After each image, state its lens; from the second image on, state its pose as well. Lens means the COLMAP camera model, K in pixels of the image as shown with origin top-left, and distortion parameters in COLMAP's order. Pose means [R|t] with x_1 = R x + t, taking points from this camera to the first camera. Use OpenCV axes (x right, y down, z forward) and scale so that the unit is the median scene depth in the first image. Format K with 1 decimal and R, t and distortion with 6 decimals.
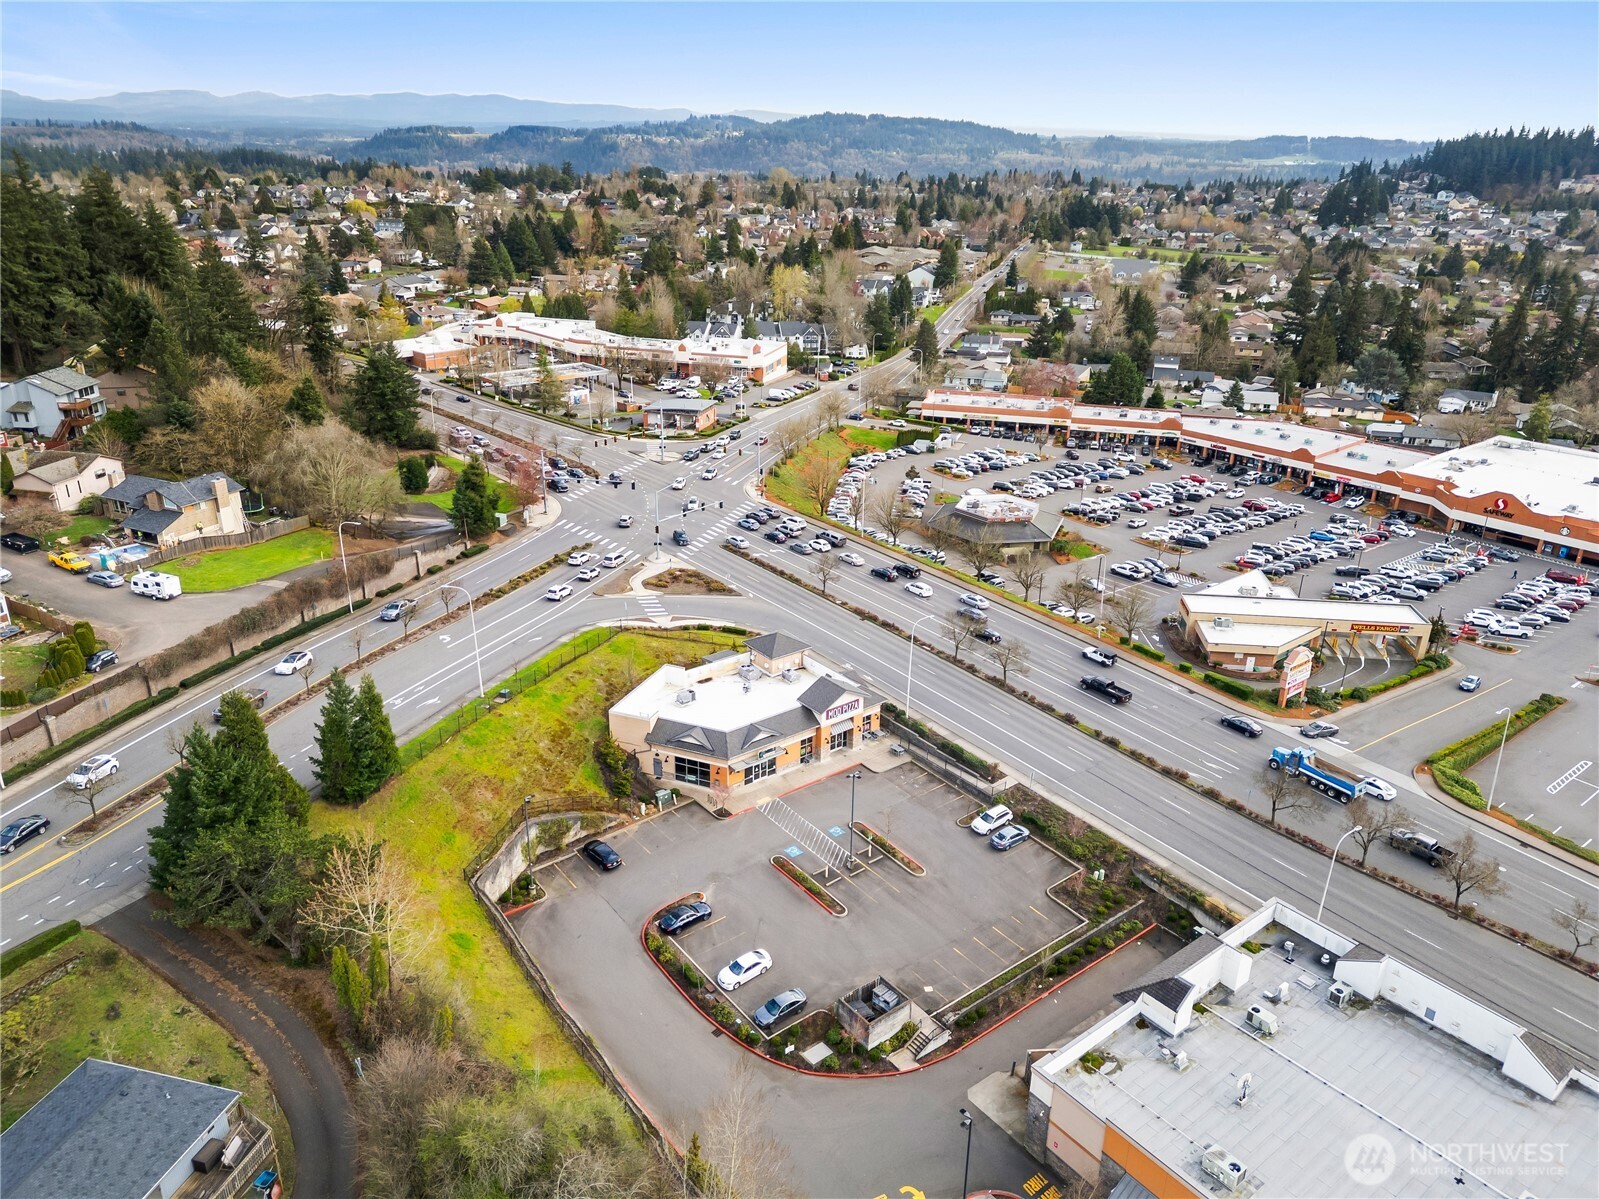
lens RADIAL K [[1135.7, 0, 799.5], [0, 1135.7, 599.5], [0, 0, 1]] dist [0.101098, -0.098558]
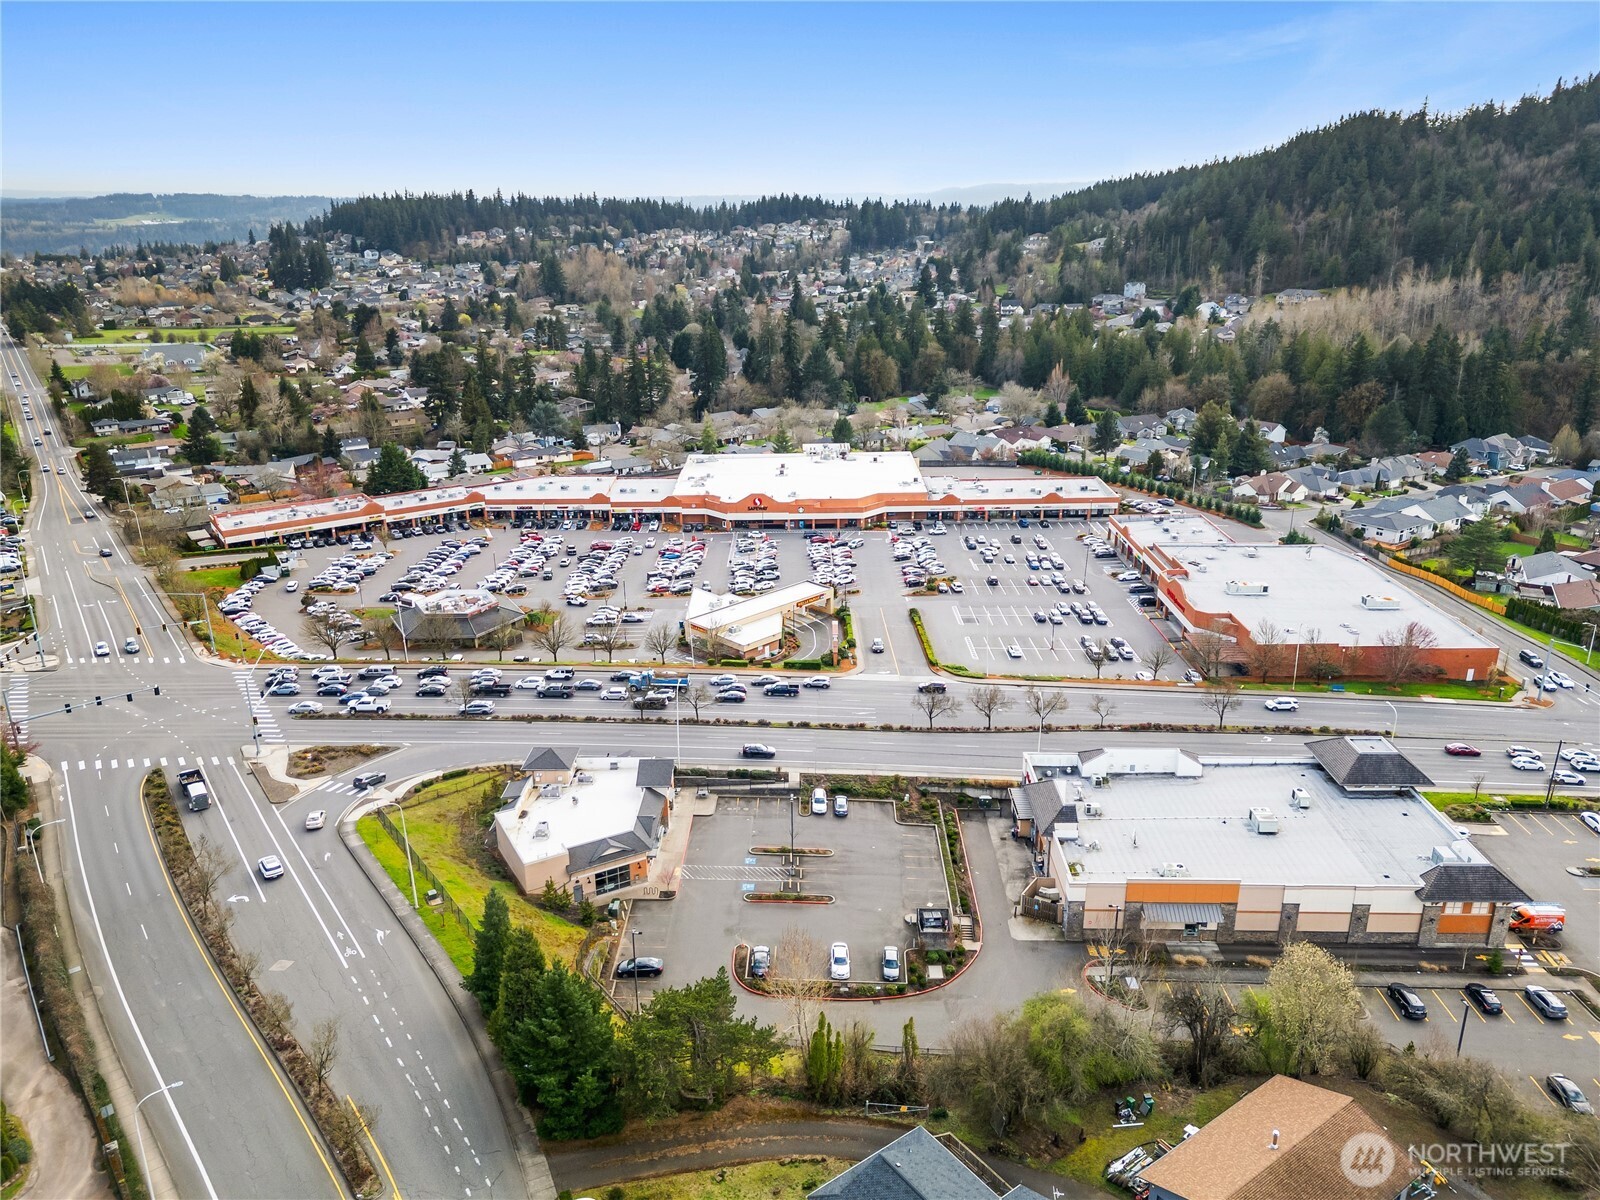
lens RADIAL K [[1136.4, 0, 800.0], [0, 1136.4, 600.0], [0, 0, 1]] dist [0.101098, -0.098558]
pose [[0.641234, -0.280438, 0.714264, -0.342882], [0.310115, 0.946133, 0.093068, -0.074859], [-0.701888, 0.161826, 0.693661, 0.030306]]
